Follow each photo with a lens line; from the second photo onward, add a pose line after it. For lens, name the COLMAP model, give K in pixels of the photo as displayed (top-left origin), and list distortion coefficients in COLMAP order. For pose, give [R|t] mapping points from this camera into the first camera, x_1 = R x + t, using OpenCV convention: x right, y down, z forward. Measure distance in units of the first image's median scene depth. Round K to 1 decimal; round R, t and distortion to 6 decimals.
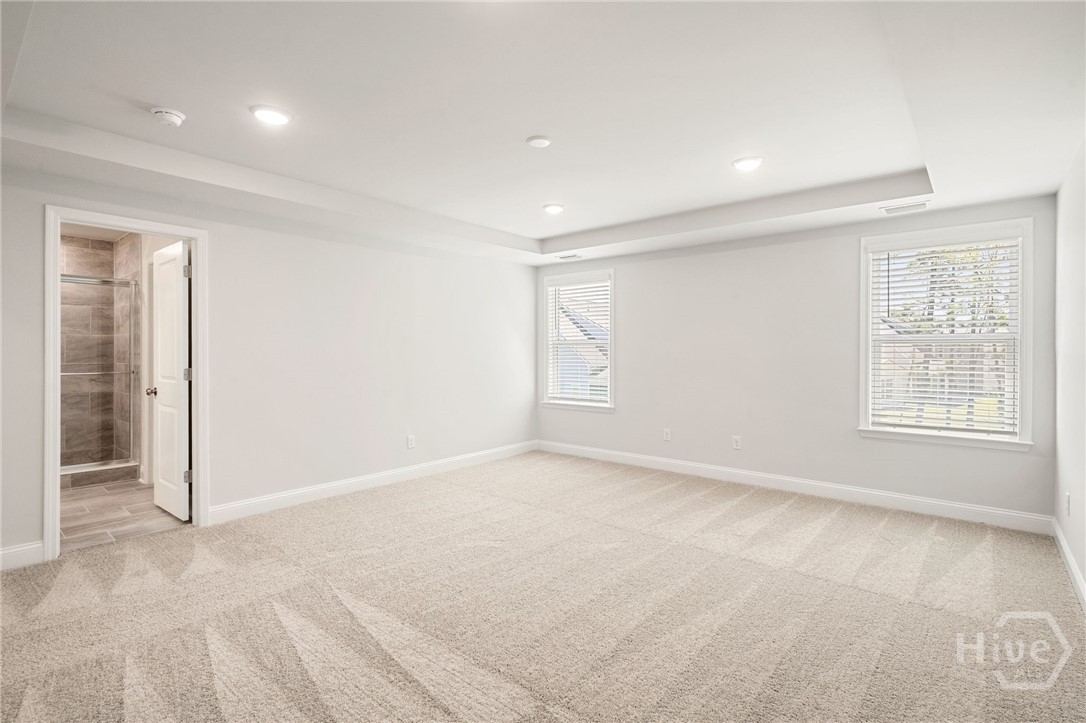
lens RADIAL K [[502.6, 0, 559.5], [0, 502.6, 363.6], [0, 0, 1]] dist [0.001357, 0.000881]
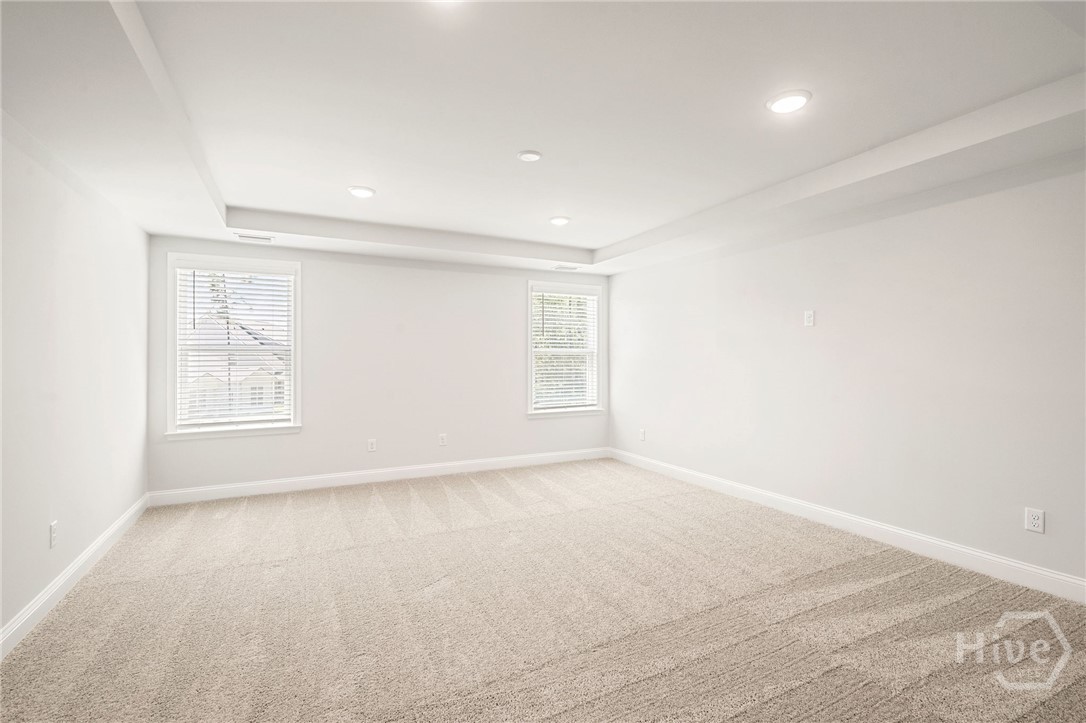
lens RADIAL K [[502.6, 0, 547.1], [0, 502.6, 358.4], [0, 0, 1]] dist [0.001357, 0.000881]
pose [[0.405964, -0.000701, 0.913889, -0.496446], [0.024560, 0.999647, -0.010143, -0.007708], [-0.913559, 0.026563, 0.405838, 0.271860]]
